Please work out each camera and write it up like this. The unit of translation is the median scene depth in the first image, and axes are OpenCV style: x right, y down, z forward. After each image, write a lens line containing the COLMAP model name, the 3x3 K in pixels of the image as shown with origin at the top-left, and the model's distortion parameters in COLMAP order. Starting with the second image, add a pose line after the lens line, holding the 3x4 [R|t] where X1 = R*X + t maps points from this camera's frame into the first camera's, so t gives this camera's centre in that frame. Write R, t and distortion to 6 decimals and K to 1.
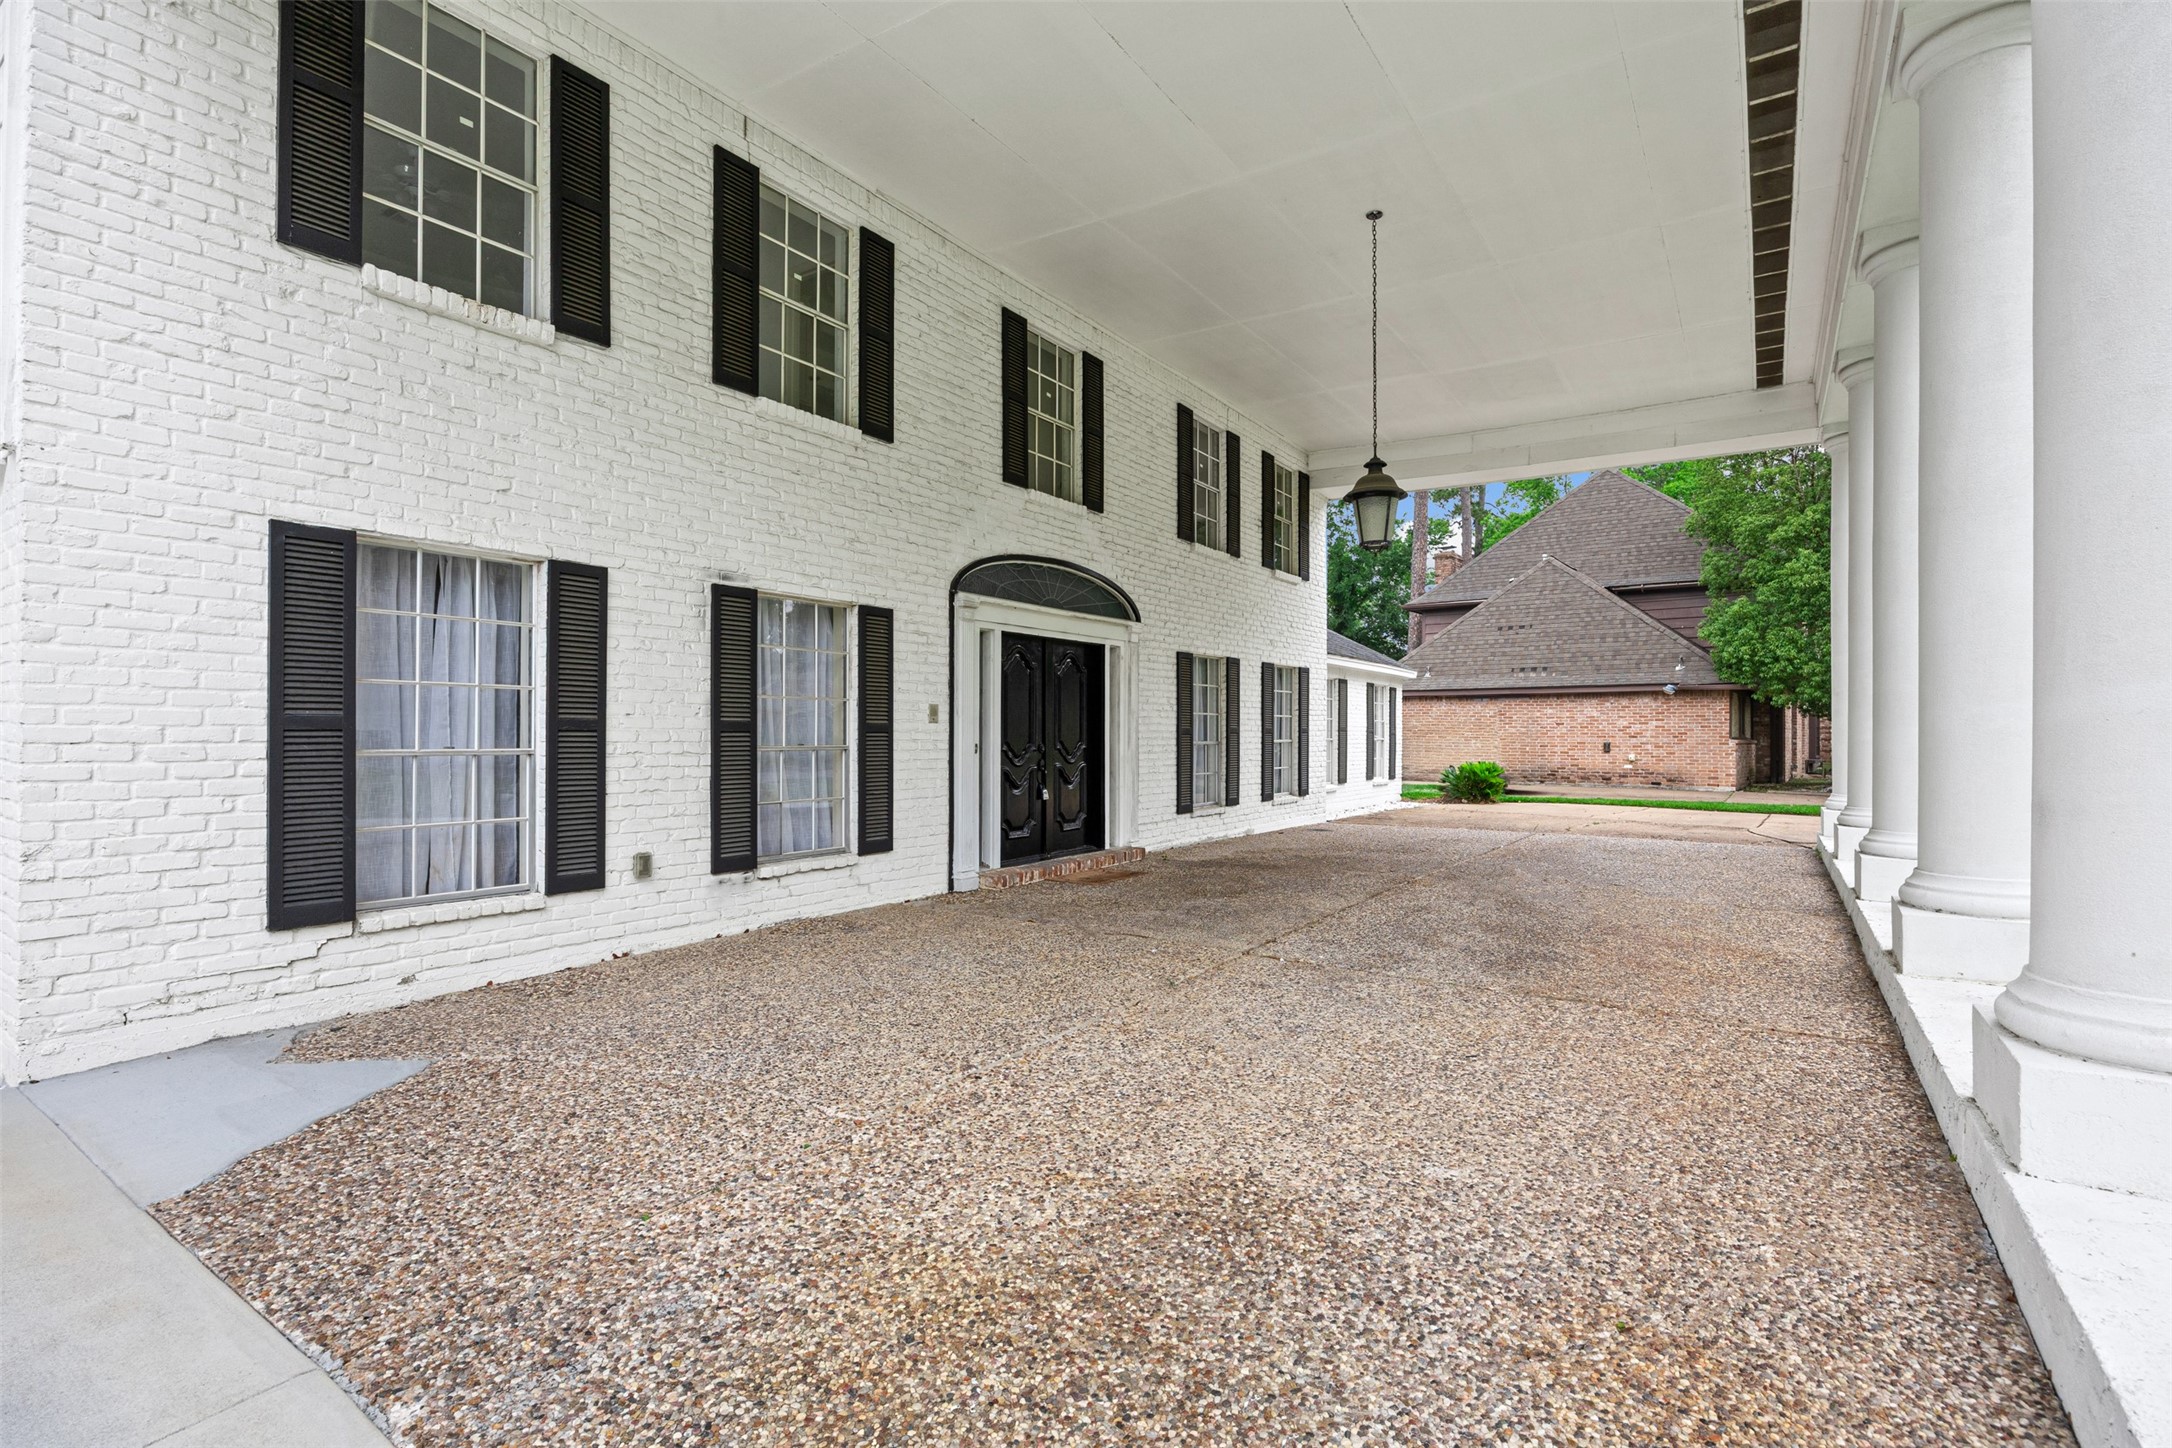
lens RADIAL K [[1011.2, 0, 1088.9], [0, 1011.2, 734.8], [0, 0, 1]] dist [-0.017156, 0.000087]
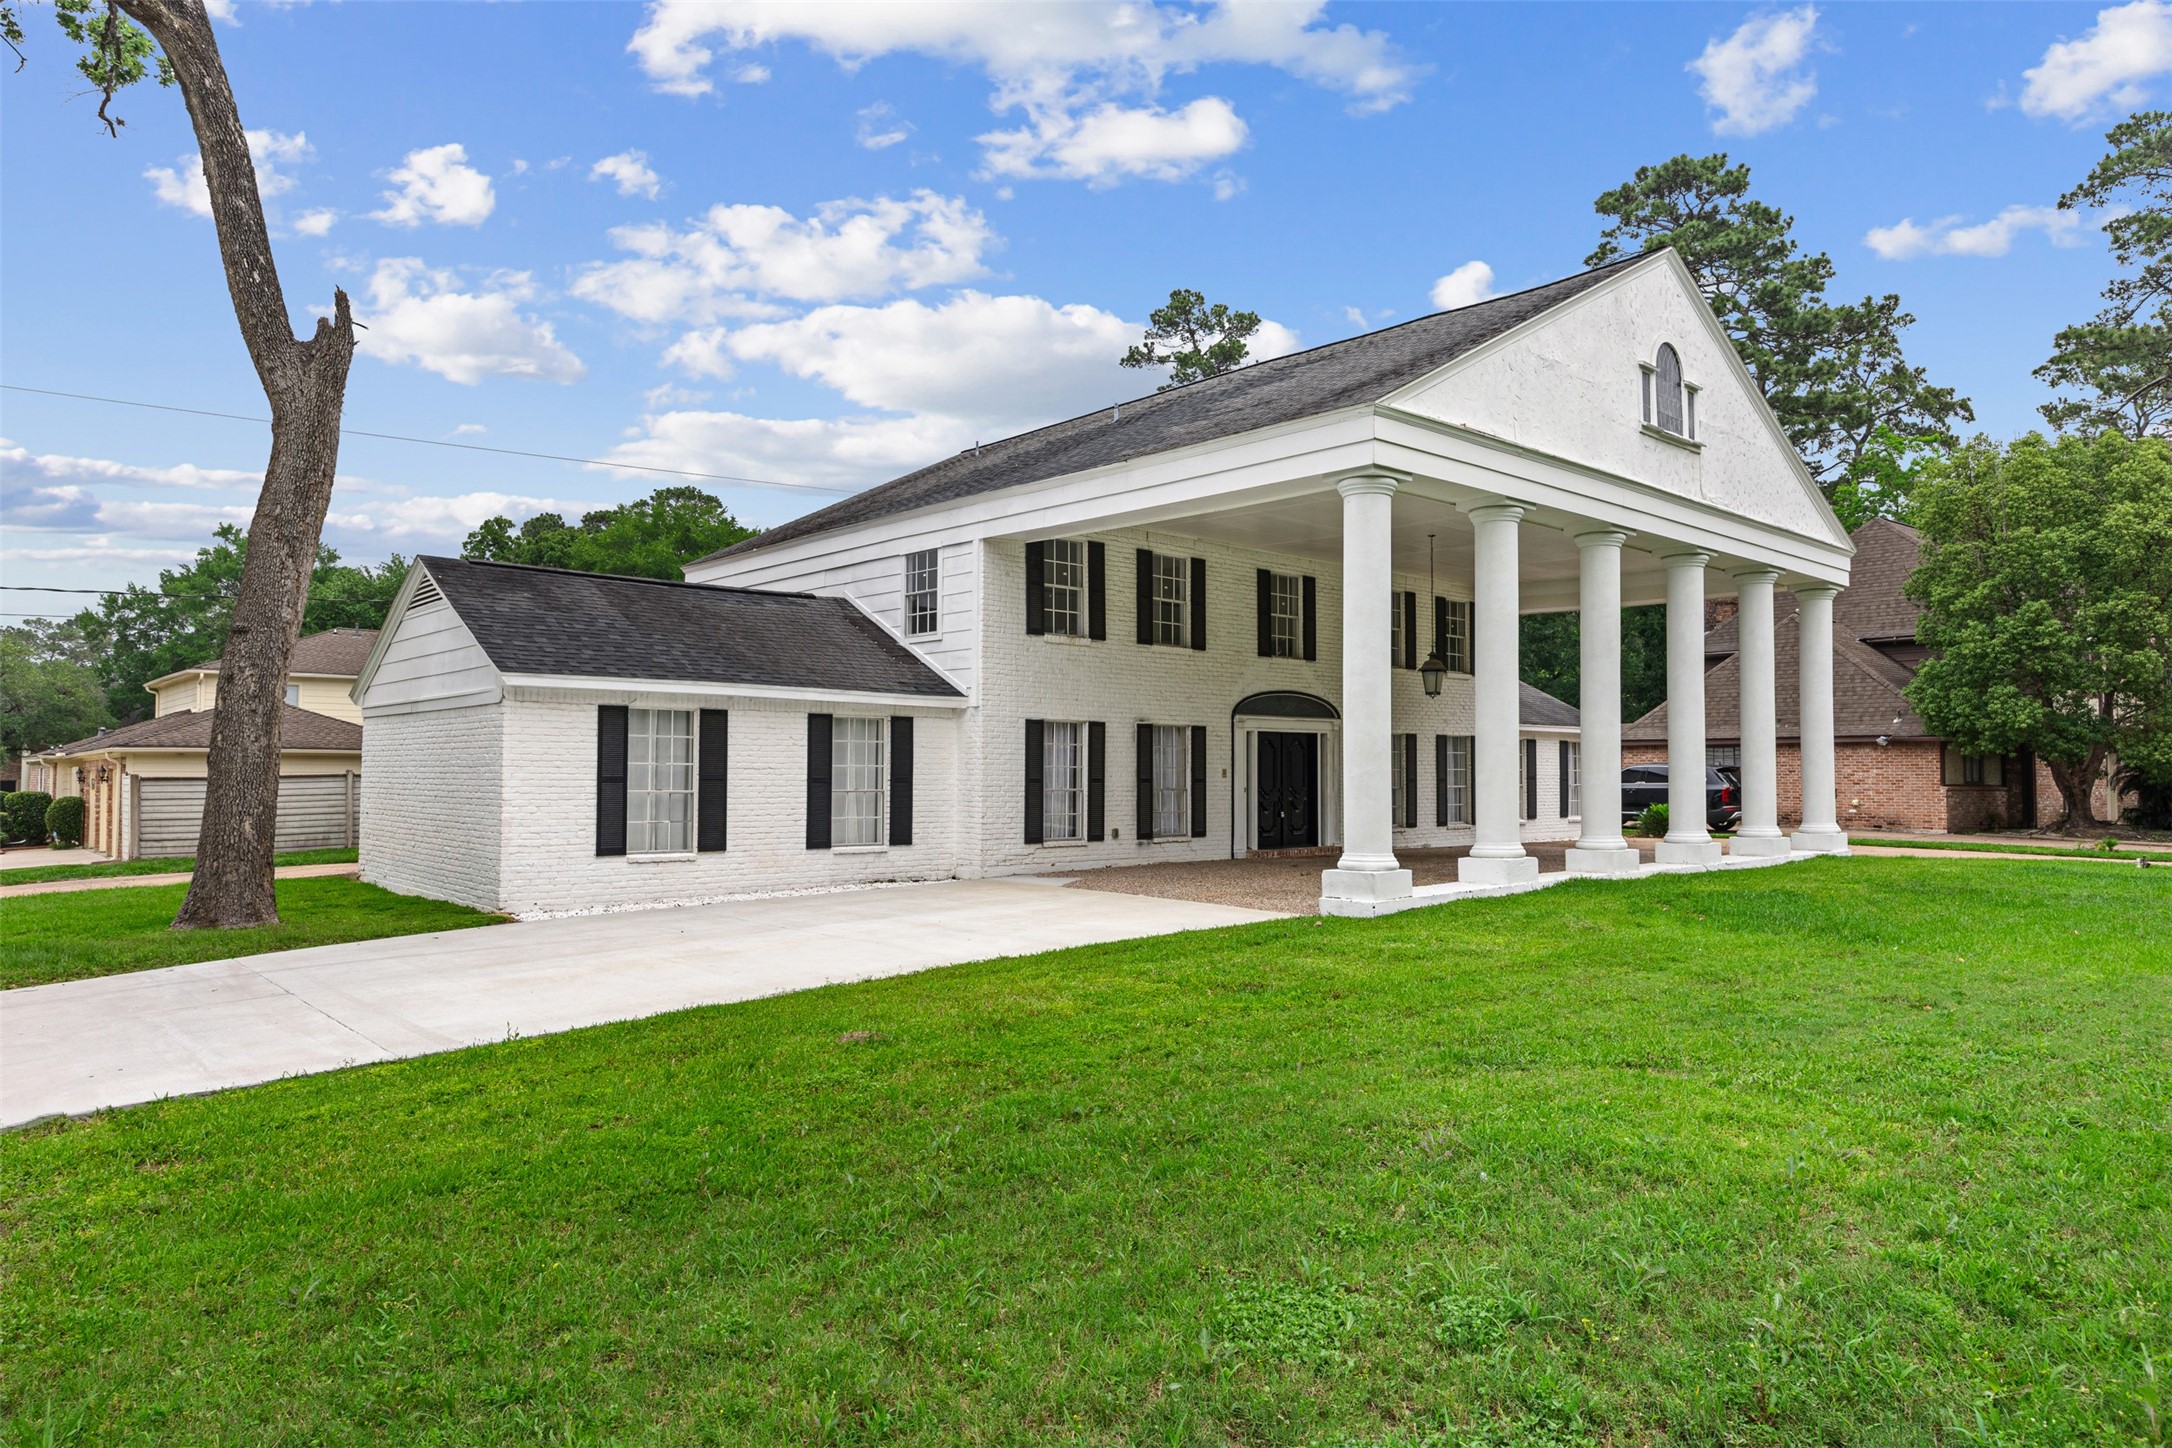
lens RADIAL K [[1355.6, 0, 1092.0], [0, 1355.6, 724.7], [0, 0, 1]] dist [-0.002114, -0.000421]
pose [[0.970988, -0.008837, -0.238963, 0.215879], [-0.000519, 0.999237, -0.039062, -0.009933], [0.239126, 0.038052, 0.970243, -1.536967]]
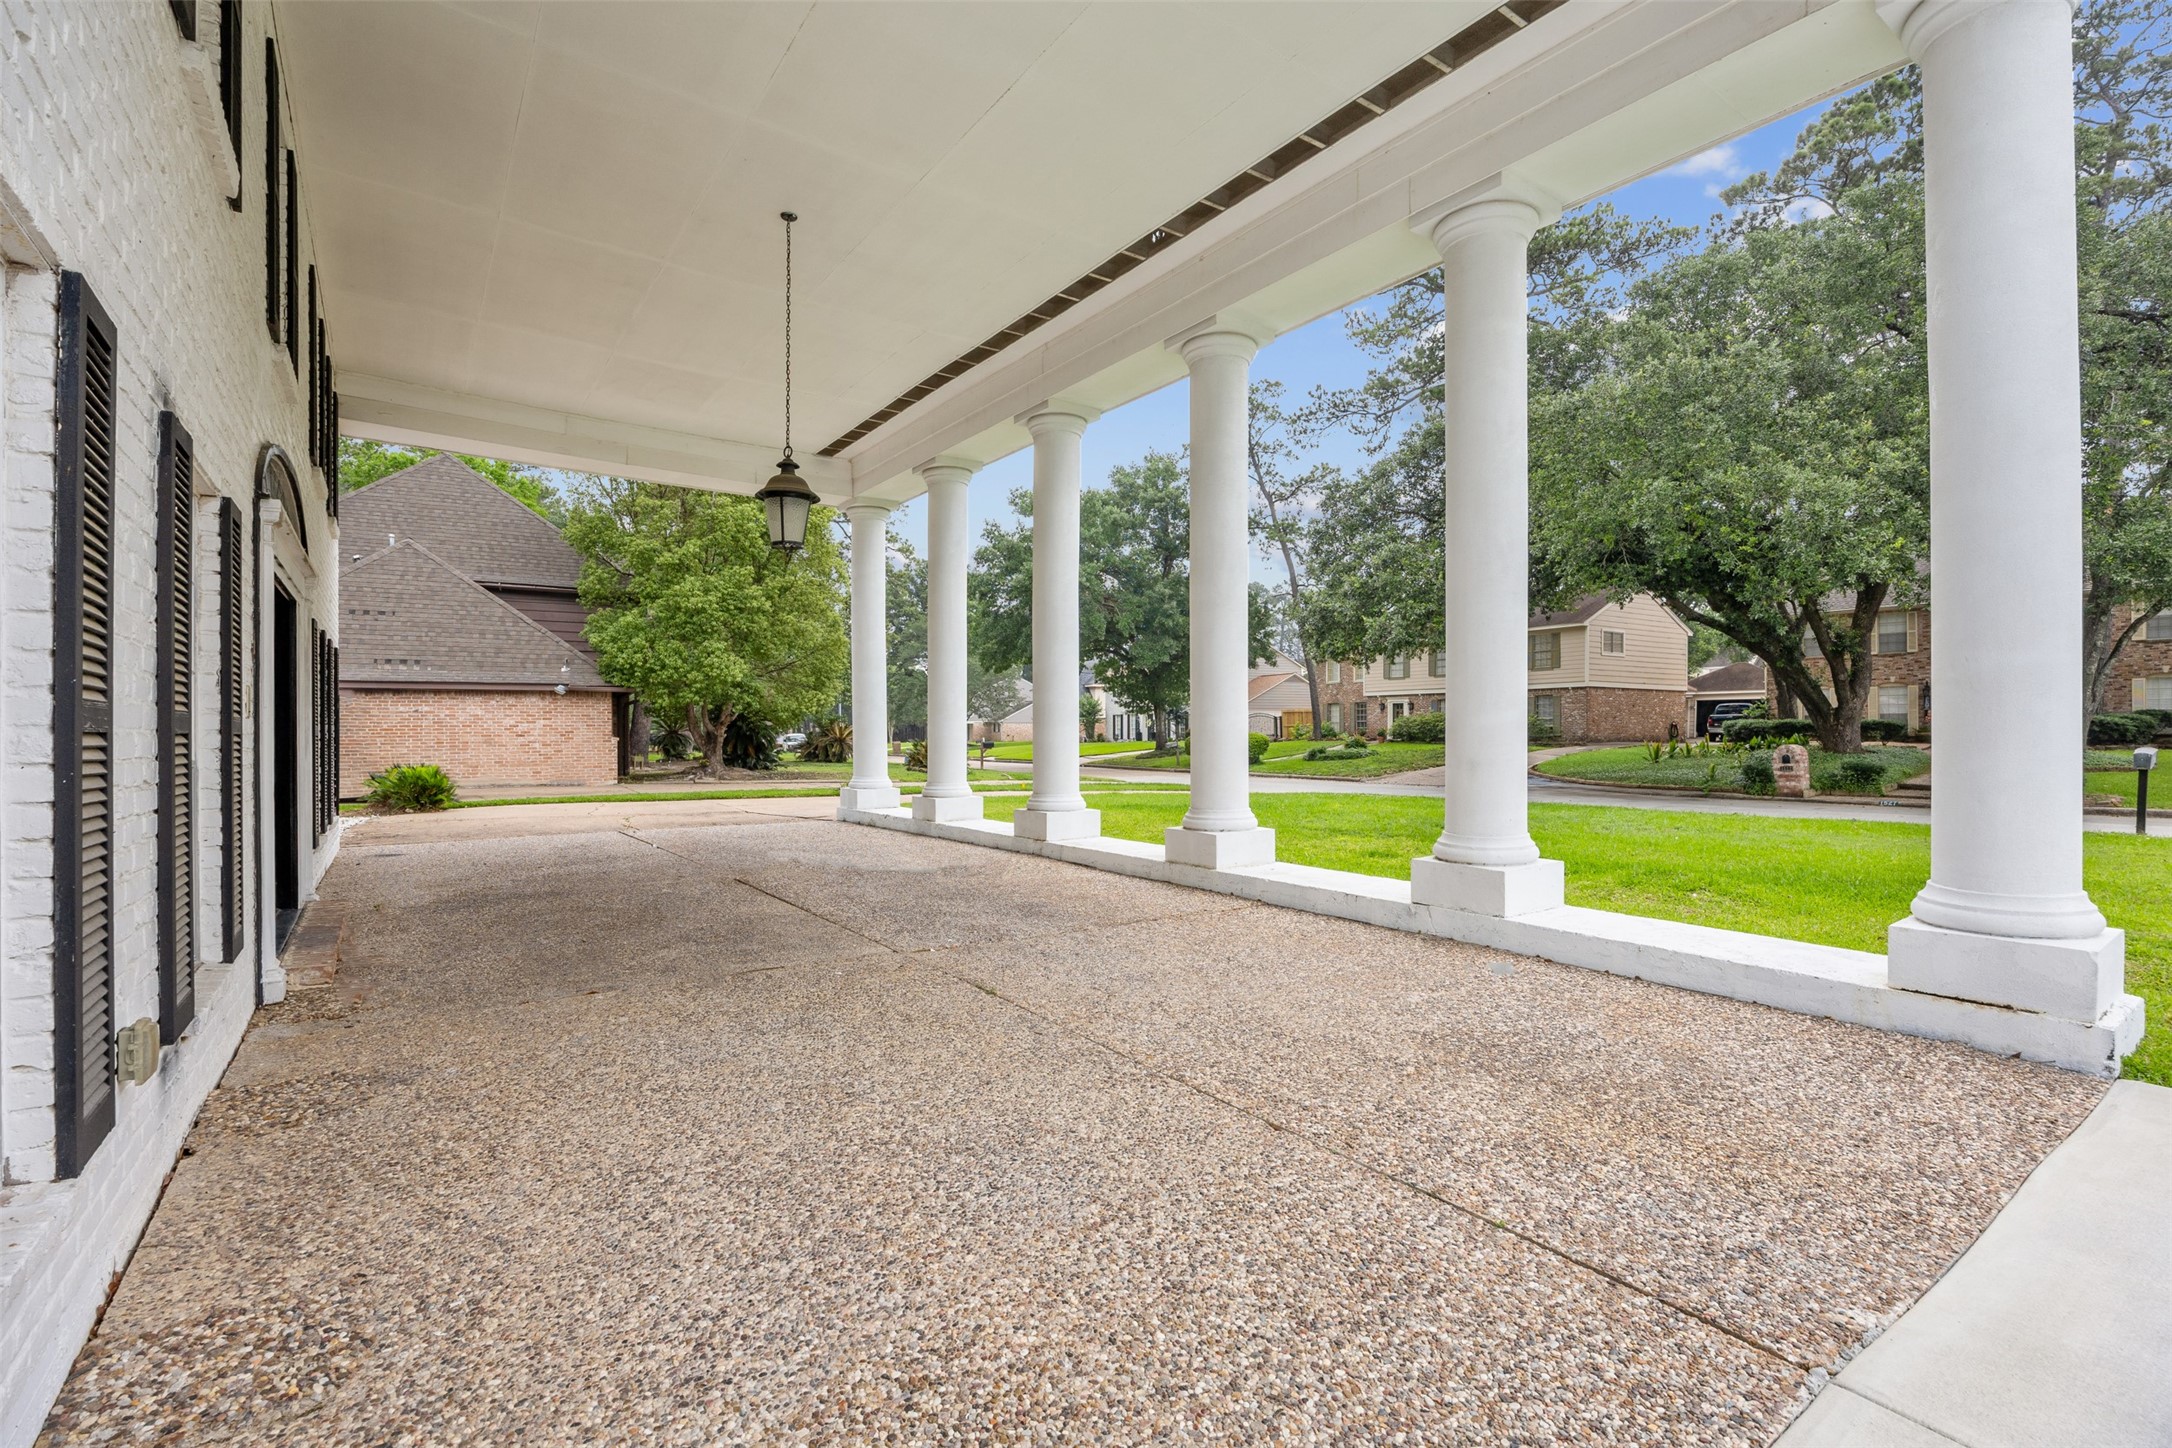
lens RADIAL K [[984.0, 0, 1093.8], [0, 984.0, 740.1], [0, 0, 1]] dist [-0.012049, 0.000124]
pose [[0.347667, -0.012054, 0.937541, -0.435257], [0.005306, 0.999927, 0.010888, -0.002324], [-0.937603, 0.001189, 0.347706, 0.305884]]
